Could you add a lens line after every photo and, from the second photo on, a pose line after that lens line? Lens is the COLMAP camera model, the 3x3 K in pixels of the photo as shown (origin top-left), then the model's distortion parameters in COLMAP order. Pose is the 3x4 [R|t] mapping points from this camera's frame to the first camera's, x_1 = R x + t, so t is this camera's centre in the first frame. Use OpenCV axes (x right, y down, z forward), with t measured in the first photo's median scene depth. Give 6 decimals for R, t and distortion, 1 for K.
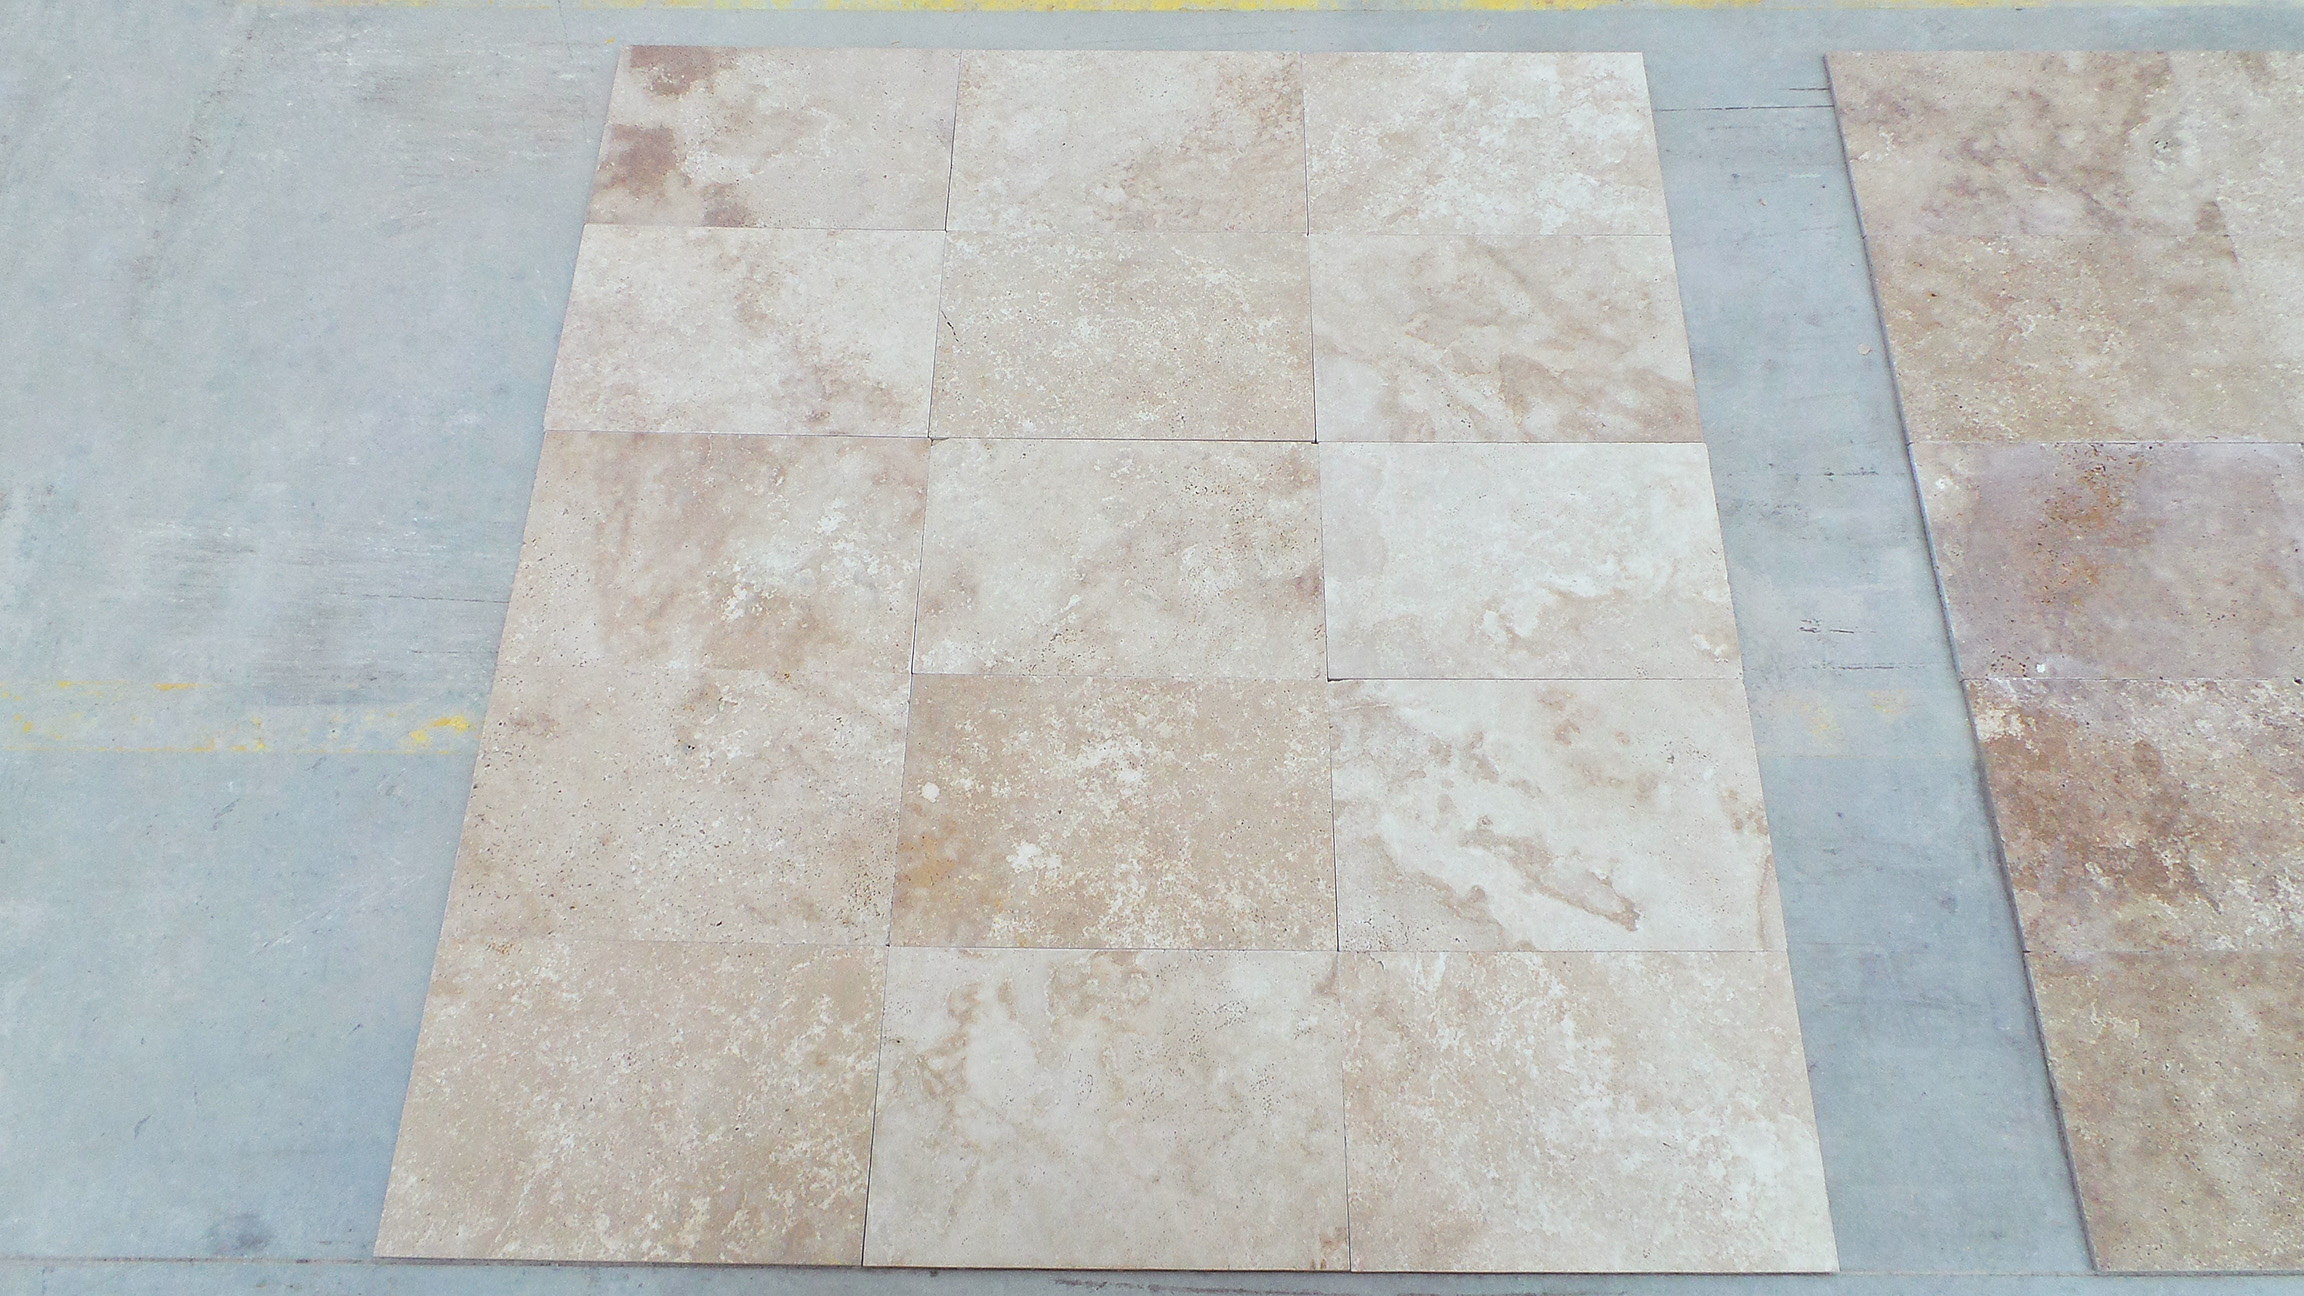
lens RADIAL K [[1565.3, 0, 1160.1], [0, 1565.3, 643.6], [0, 0, 1]] dist [-0.007061, 0.015292]
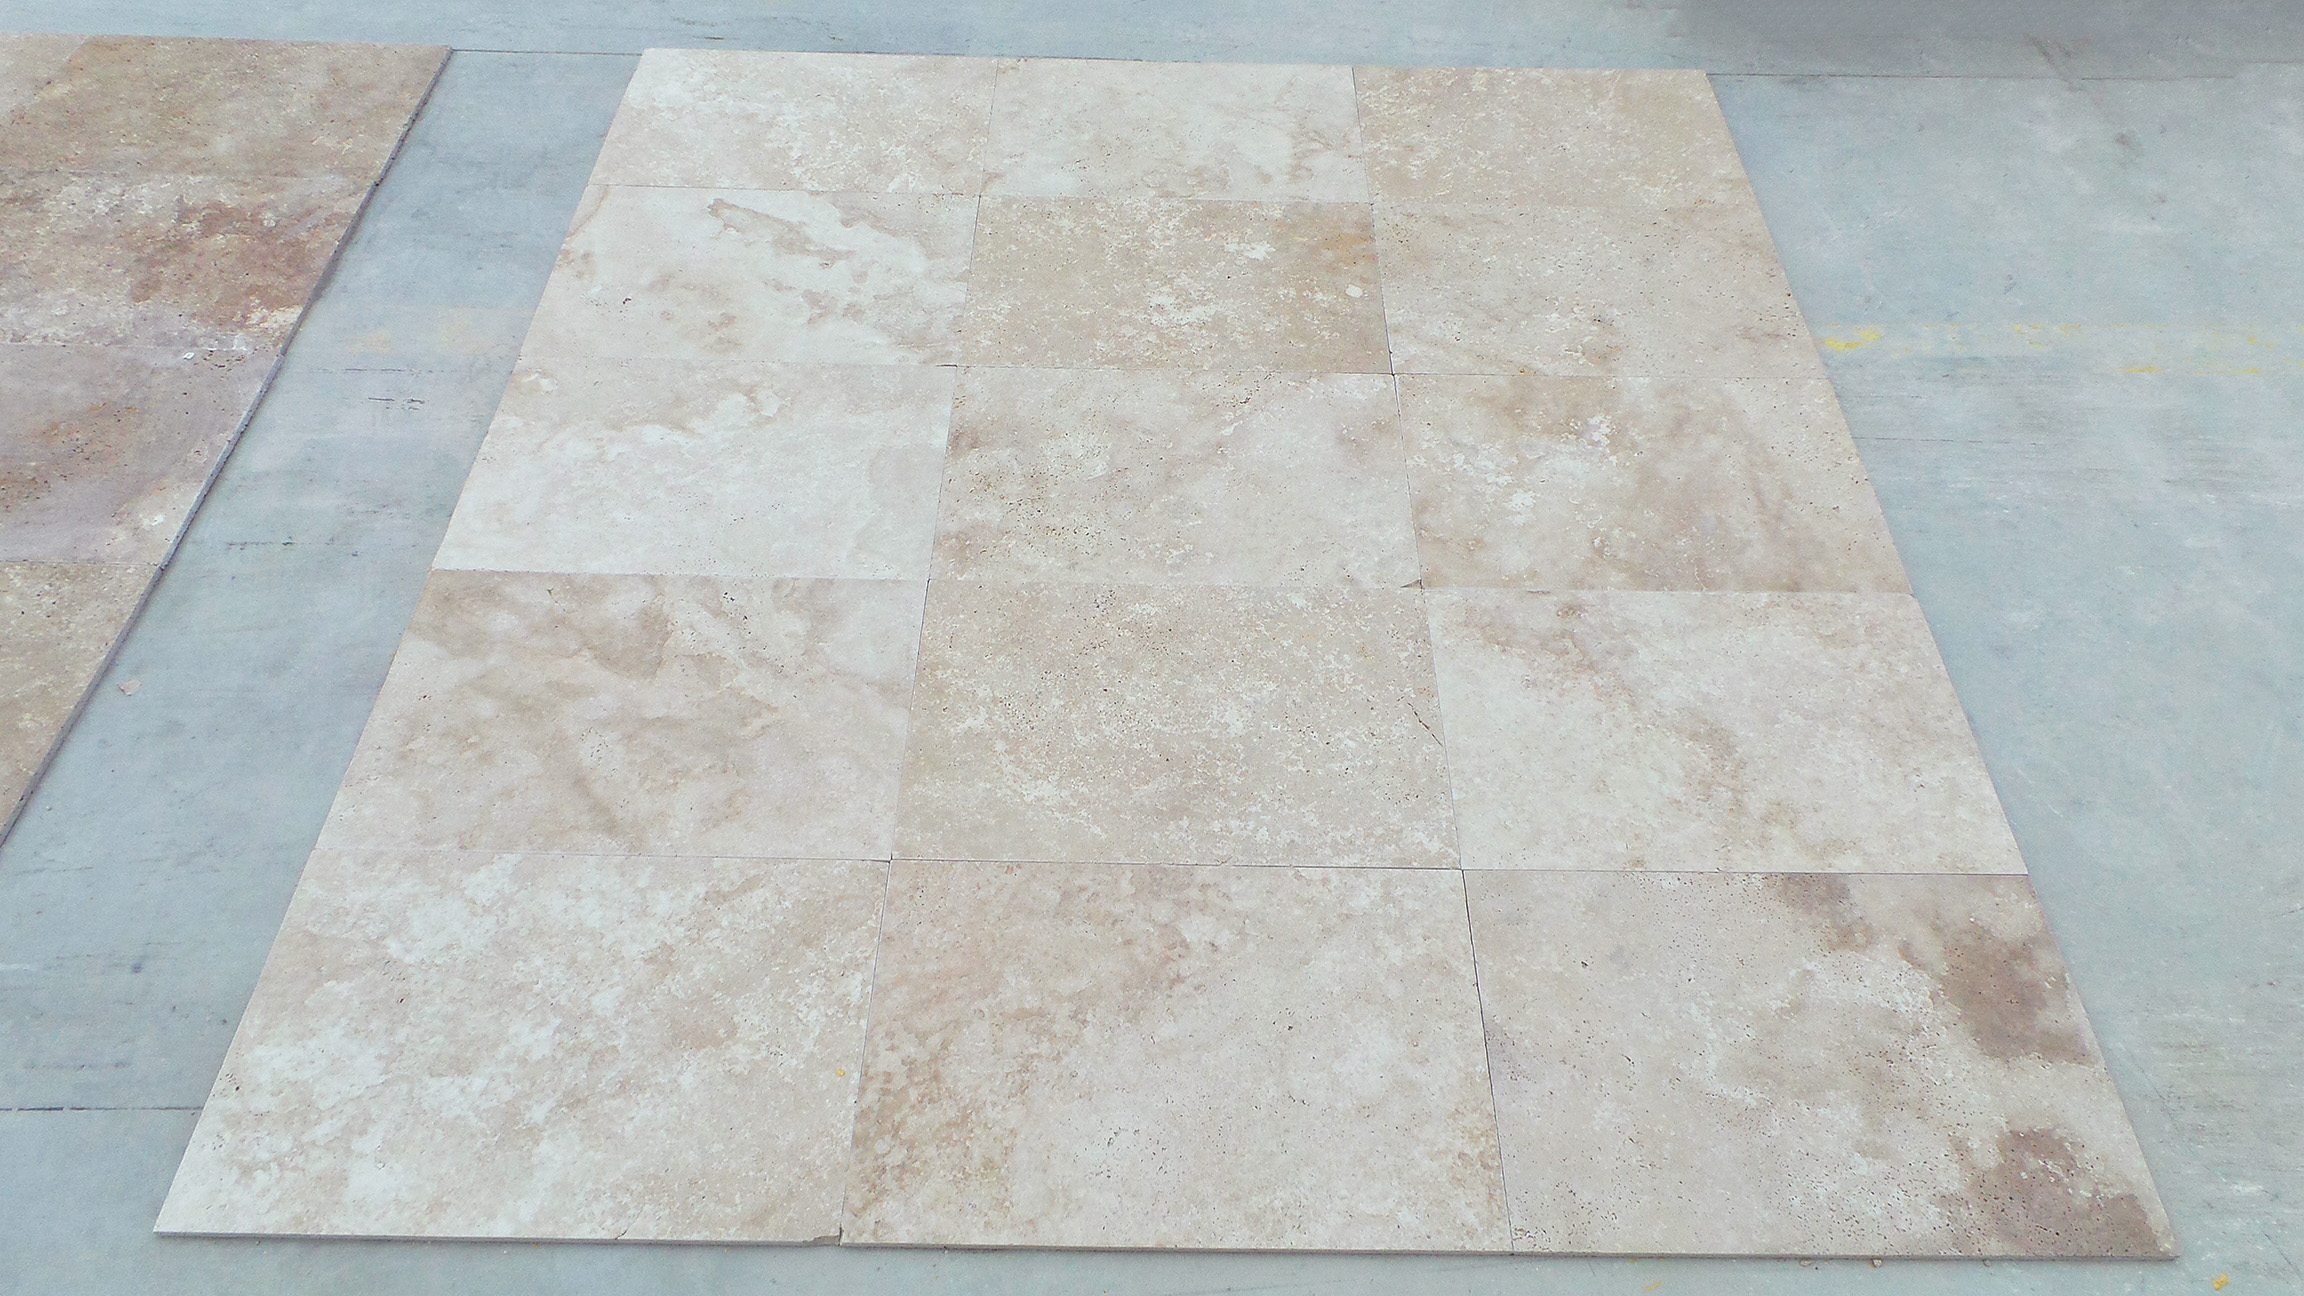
lens RADIAL K [[1565.3, 0, 1173.4], [0, 1565.3, 666.1], [0, 0, 1]] dist [-0.007061, 0.015292]
pose [[-0.999689, -0.009178, -0.023168, -0.004583], [-0.016876, -0.434721, 0.900407, -0.923126], [-0.018335, 0.900518, 0.434431, 0.754250]]
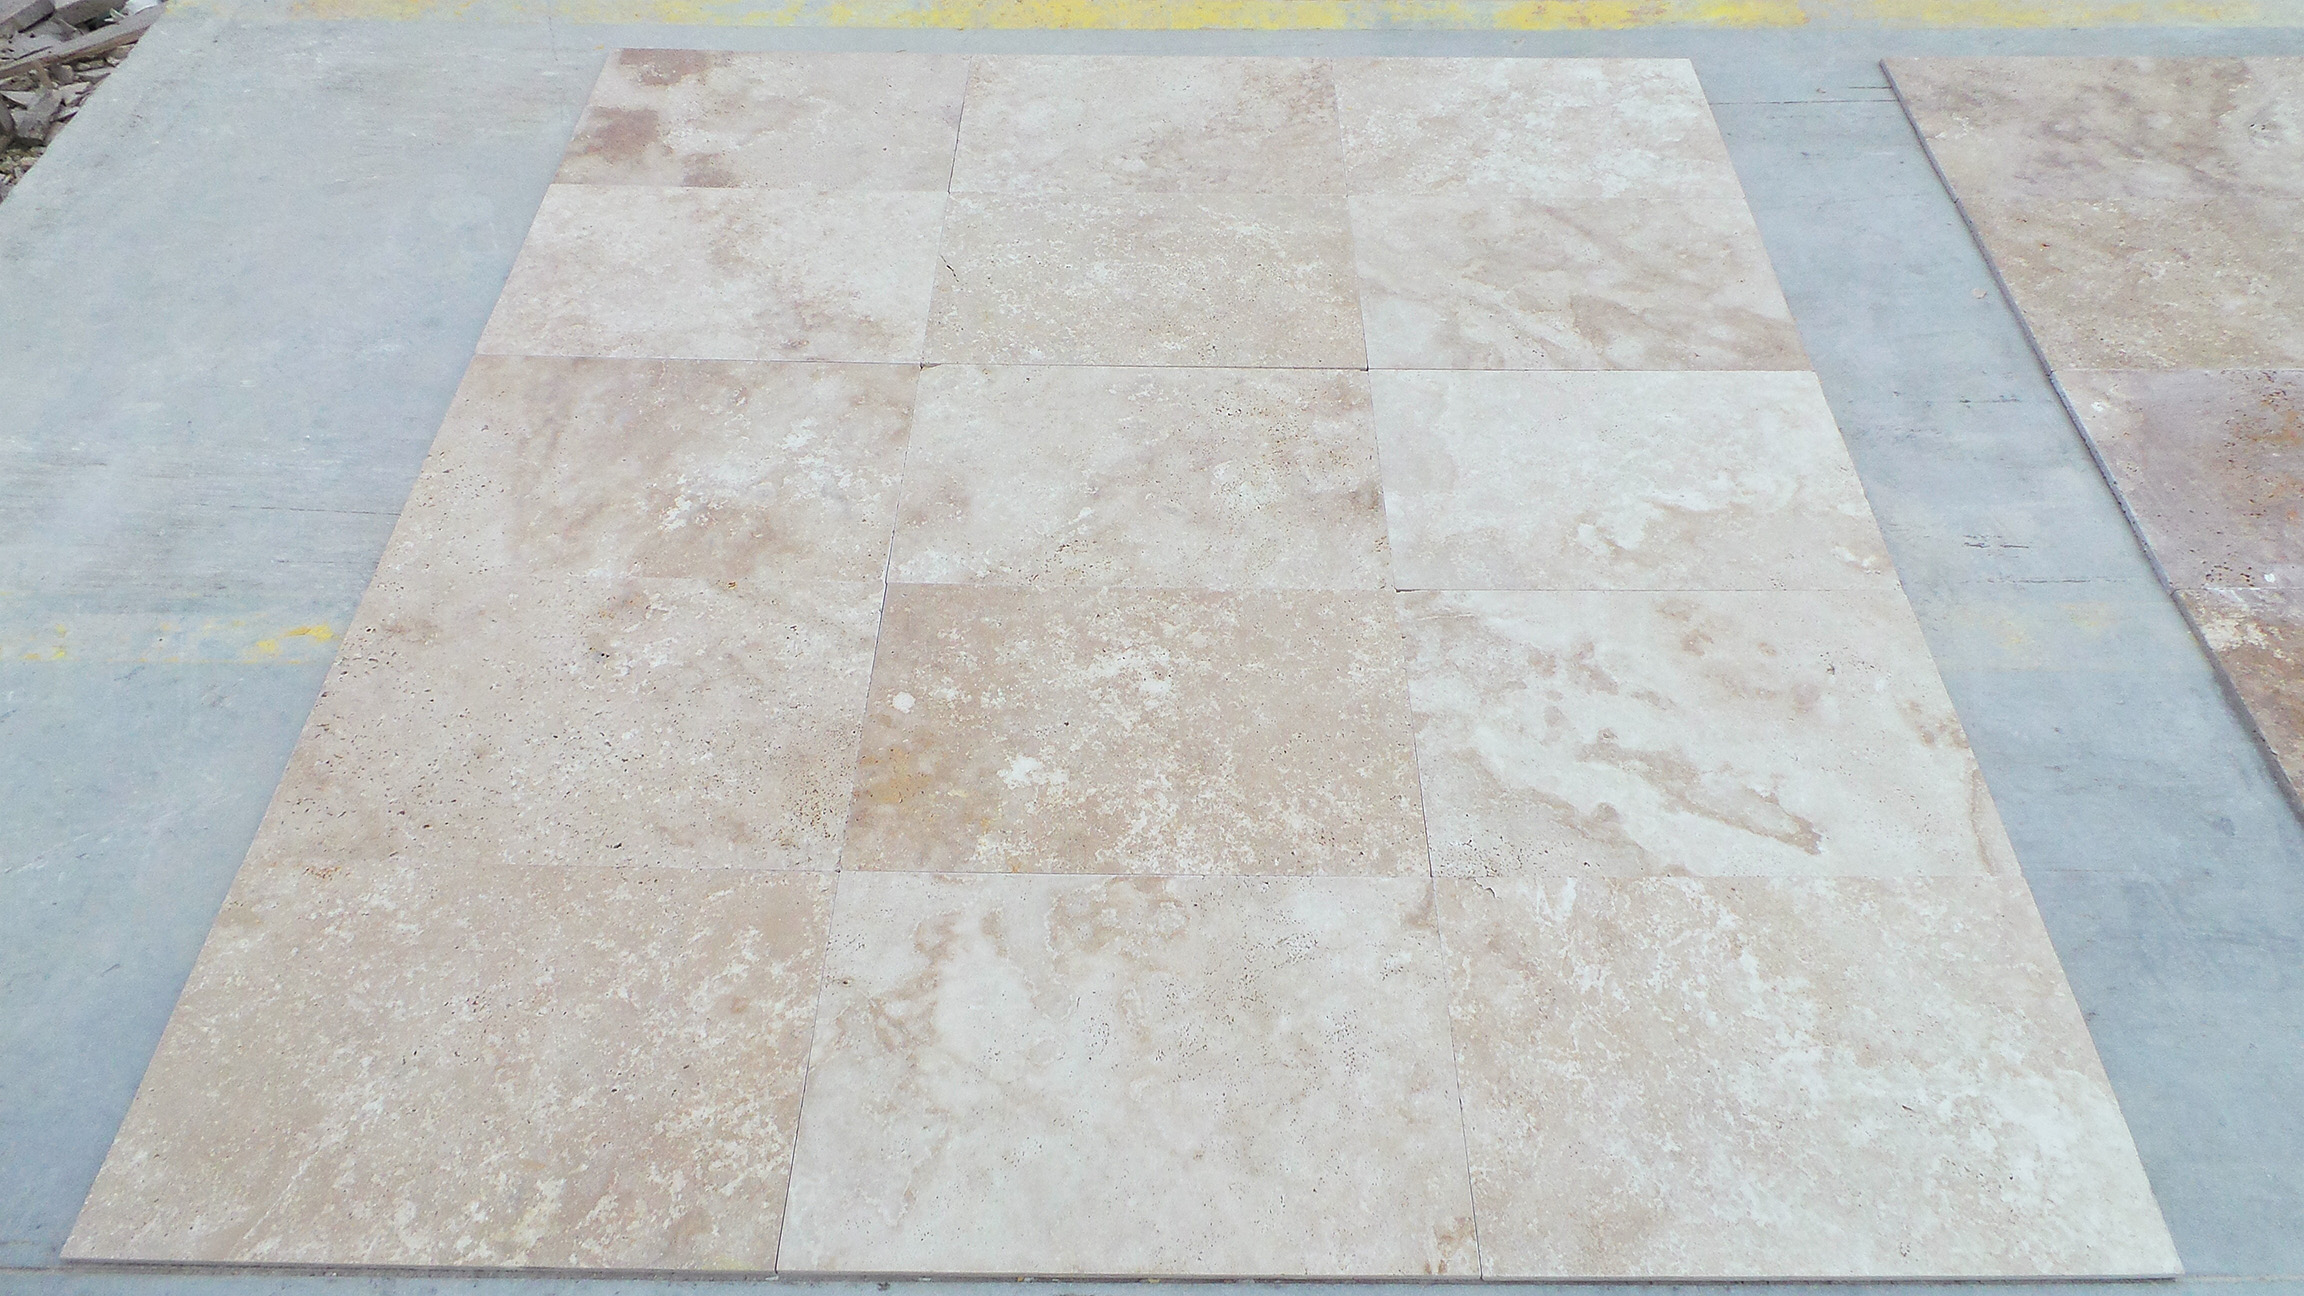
lens RADIAL K [[1565.3, 0, 1166.8], [0, 1565.3, 653.8], [0, 0, 1]] dist [-0.007061, 0.015292]
pose [[0.999968, 0.001014, 0.007903, -0.019624], [0.001124, 0.963984, -0.265959, 0.273585], [-0.007888, 0.265960, 0.963952, 0.224935]]
